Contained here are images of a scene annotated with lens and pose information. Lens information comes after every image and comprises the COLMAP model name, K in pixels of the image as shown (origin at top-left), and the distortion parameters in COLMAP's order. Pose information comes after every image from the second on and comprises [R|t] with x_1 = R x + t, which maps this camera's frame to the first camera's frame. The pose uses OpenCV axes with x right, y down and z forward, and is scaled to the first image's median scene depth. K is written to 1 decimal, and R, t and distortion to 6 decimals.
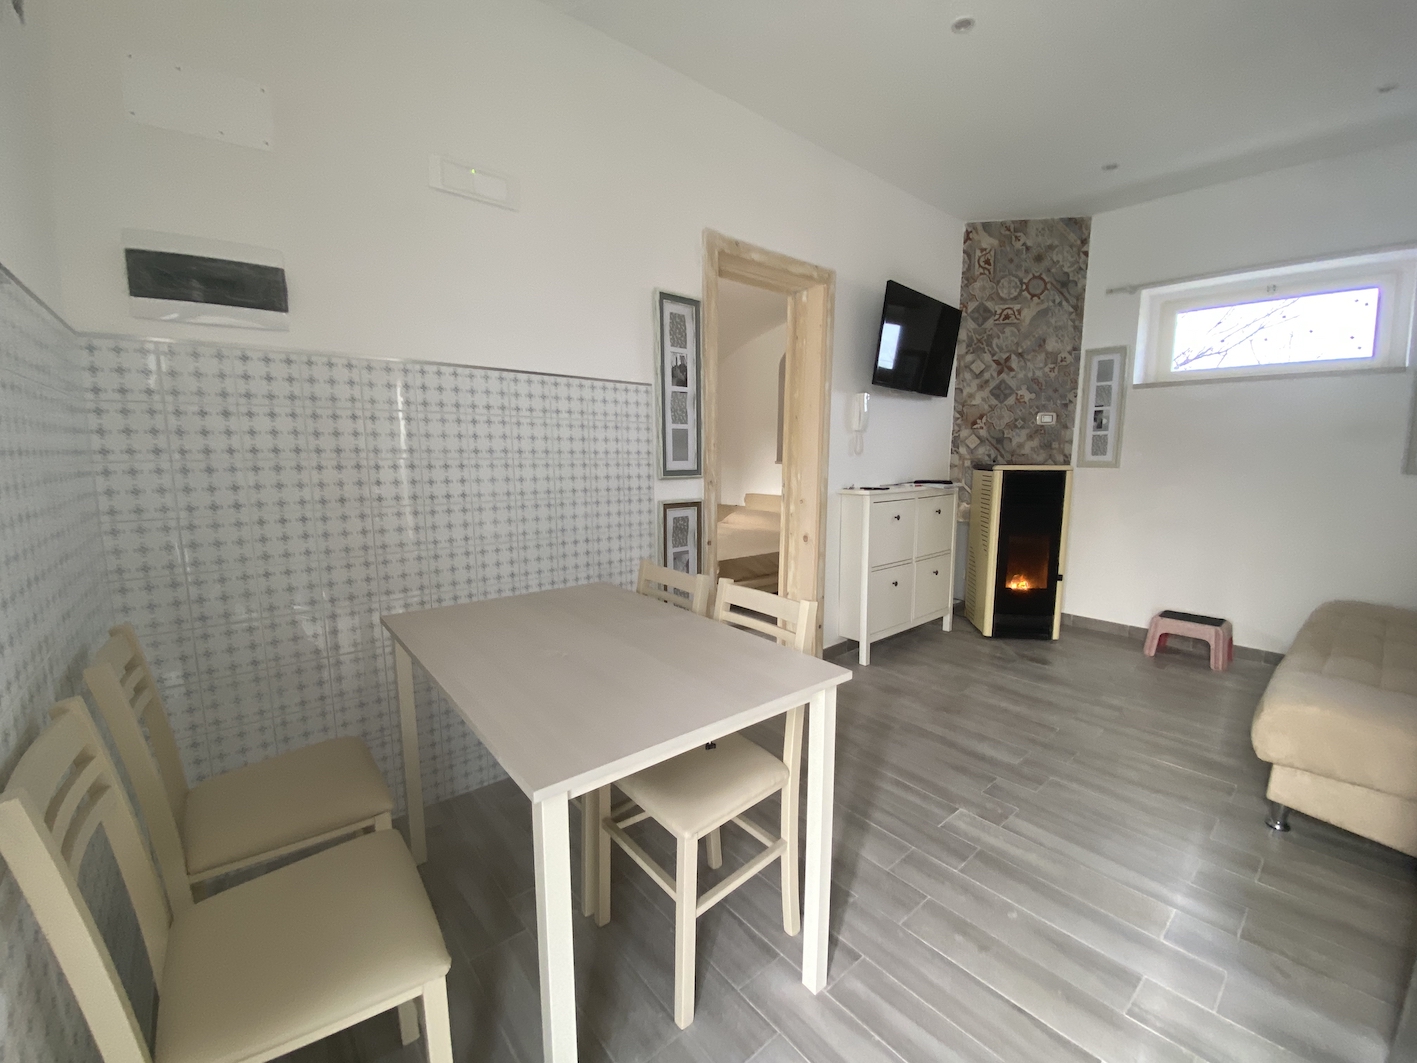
lens RADIAL K [[577.5, 0, 708.5], [0, 577.5, 531.5], [0, 0, 1]] dist [0.017700, -0.021292]
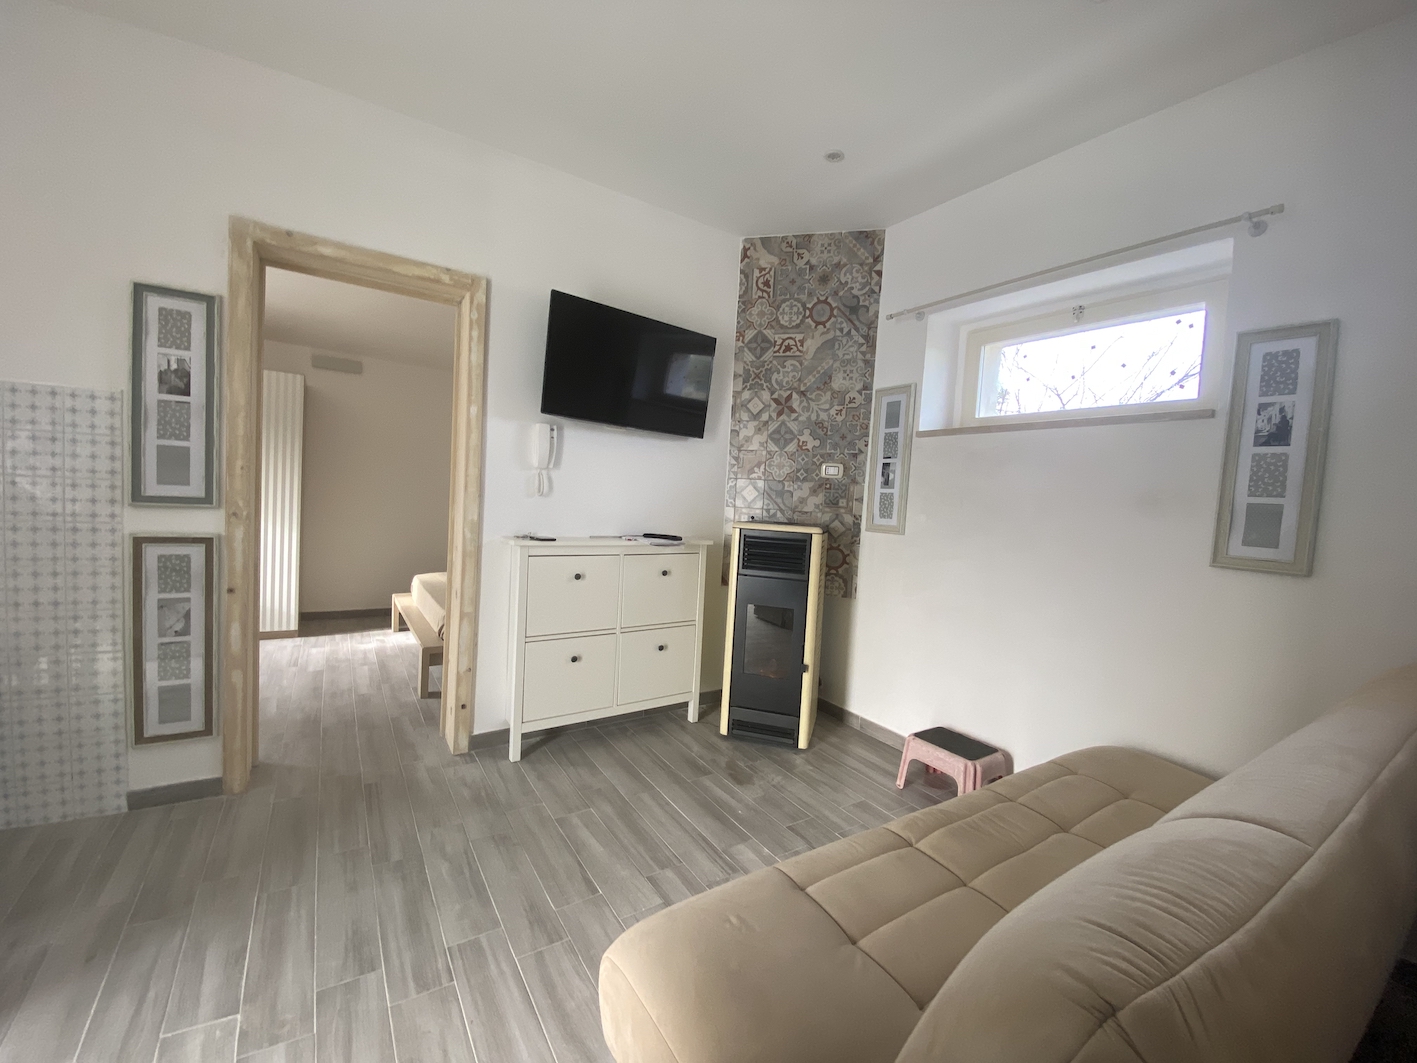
lens RADIAL K [[575.9, 0, 711.3], [0, 575.9, 532.3], [0, 0, 1]] dist [0.060942, -0.044470]
pose [[0.991173, 0.064099, -0.116052, 0.523724], [-0.073372, 0.994291, -0.077476, -0.032132], [0.110423, 0.085307, 0.990217, 0.180863]]
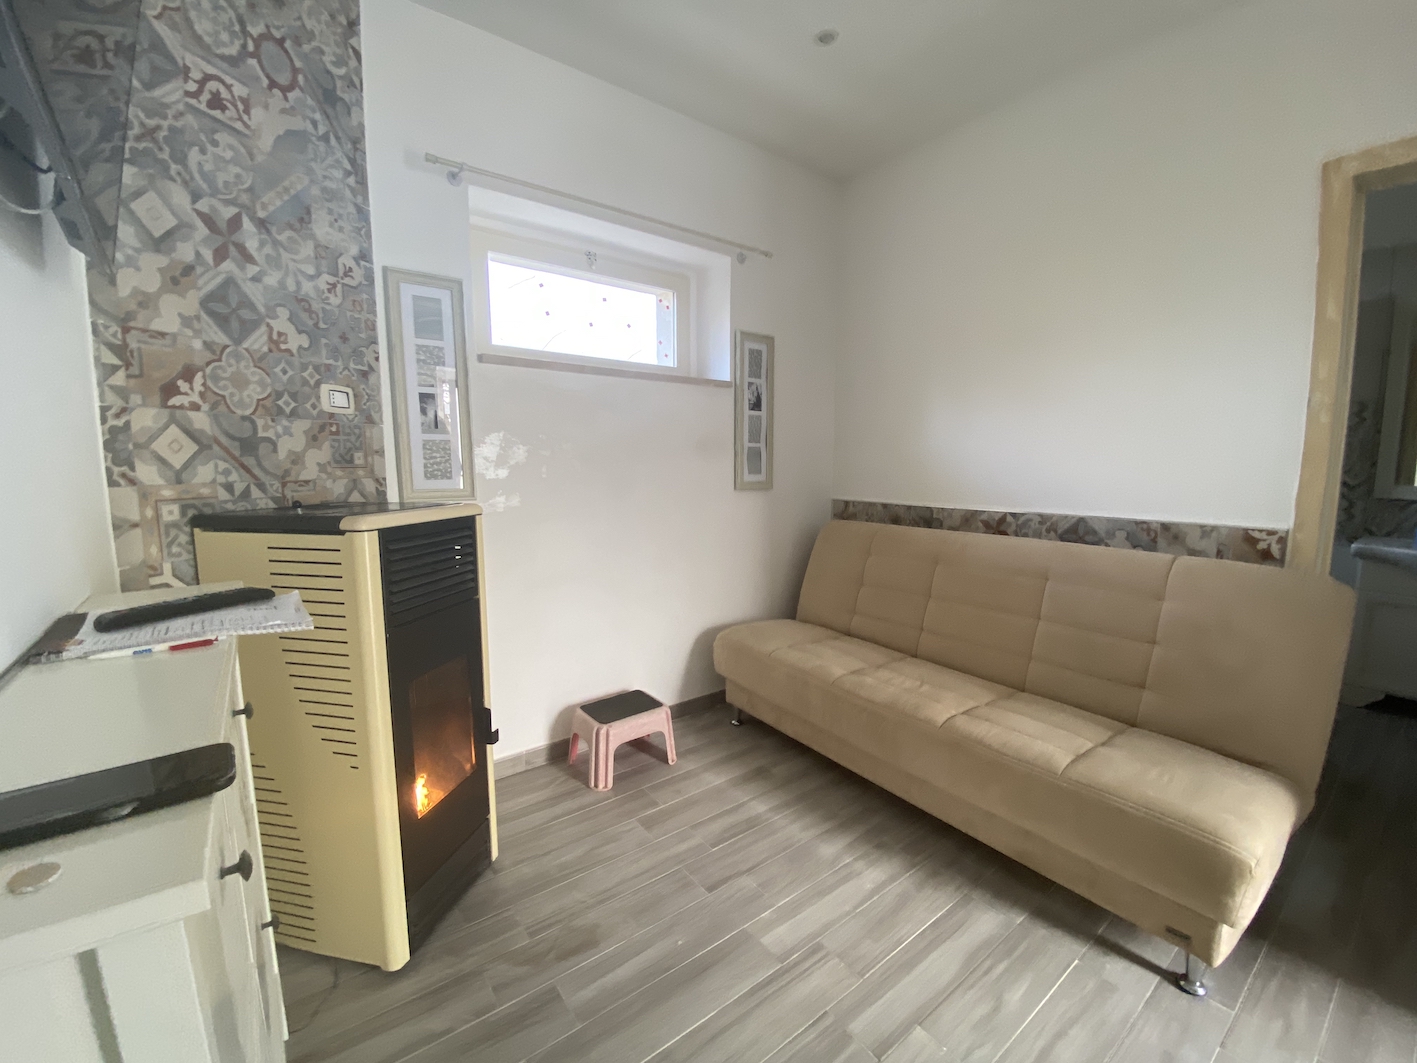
lens RADIAL K [[577.5, 0, 708.5], [0, 577.5, 531.5], [0, 0, 1]] dist [0.017700, -0.021292]
pose [[0.055707, -0.122805, 0.990866, 0.152110], [0.133649, 0.984393, 0.114489, -0.110081], [-0.989462, 0.126050, 0.071250, 0.715332]]
